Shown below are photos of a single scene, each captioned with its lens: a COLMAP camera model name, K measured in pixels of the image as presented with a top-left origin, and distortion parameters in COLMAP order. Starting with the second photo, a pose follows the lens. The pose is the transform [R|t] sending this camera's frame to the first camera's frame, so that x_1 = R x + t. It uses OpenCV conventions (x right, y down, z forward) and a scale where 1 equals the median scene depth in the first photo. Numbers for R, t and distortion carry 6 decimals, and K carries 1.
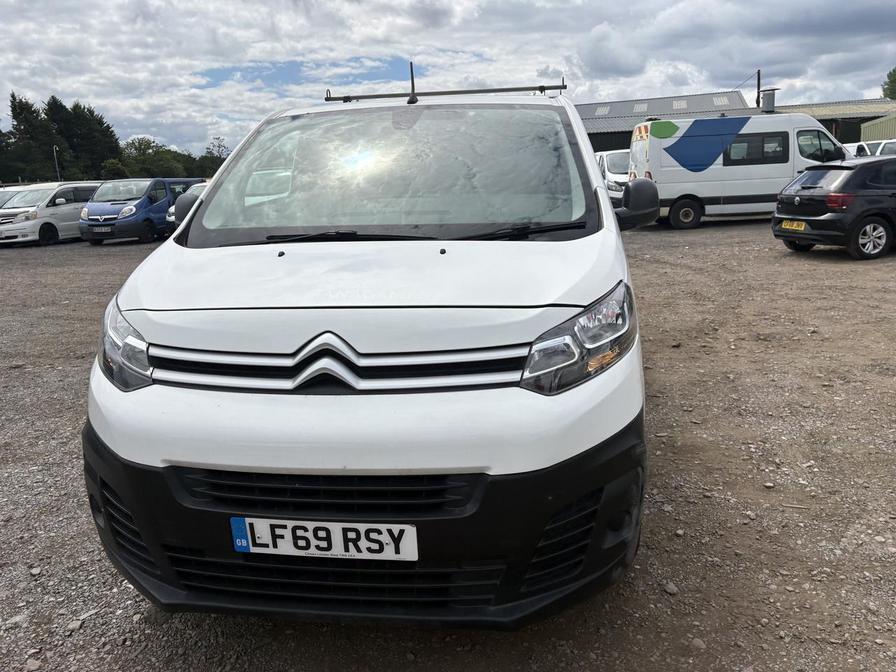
lens RADIAL K [[666.6, 0, 450.9], [0, 666.6, 333.7], [0, 0, 1]] dist [0.038427, -0.036979]
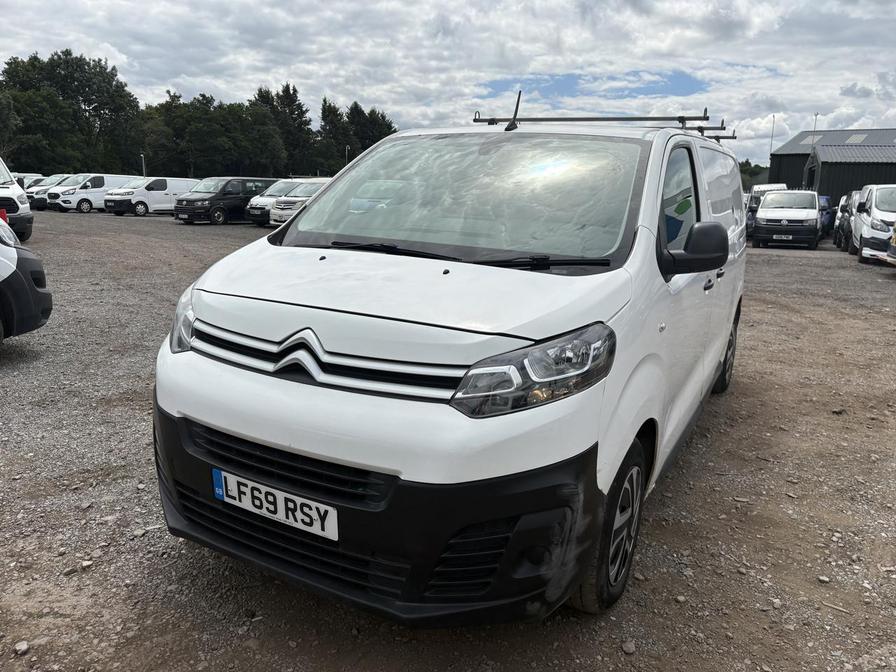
lens RADIAL K [[666.6, 0, 452.9], [0, 666.6, 334.5], [0, 0, 1]] dist [0.038427, -0.036979]
pose [[0.933163, 0.147580, -0.327761, 0.435743], [-0.153117, 0.988167, 0.009004, -0.041446], [0.325212, 0.041784, 0.944718, -0.010117]]
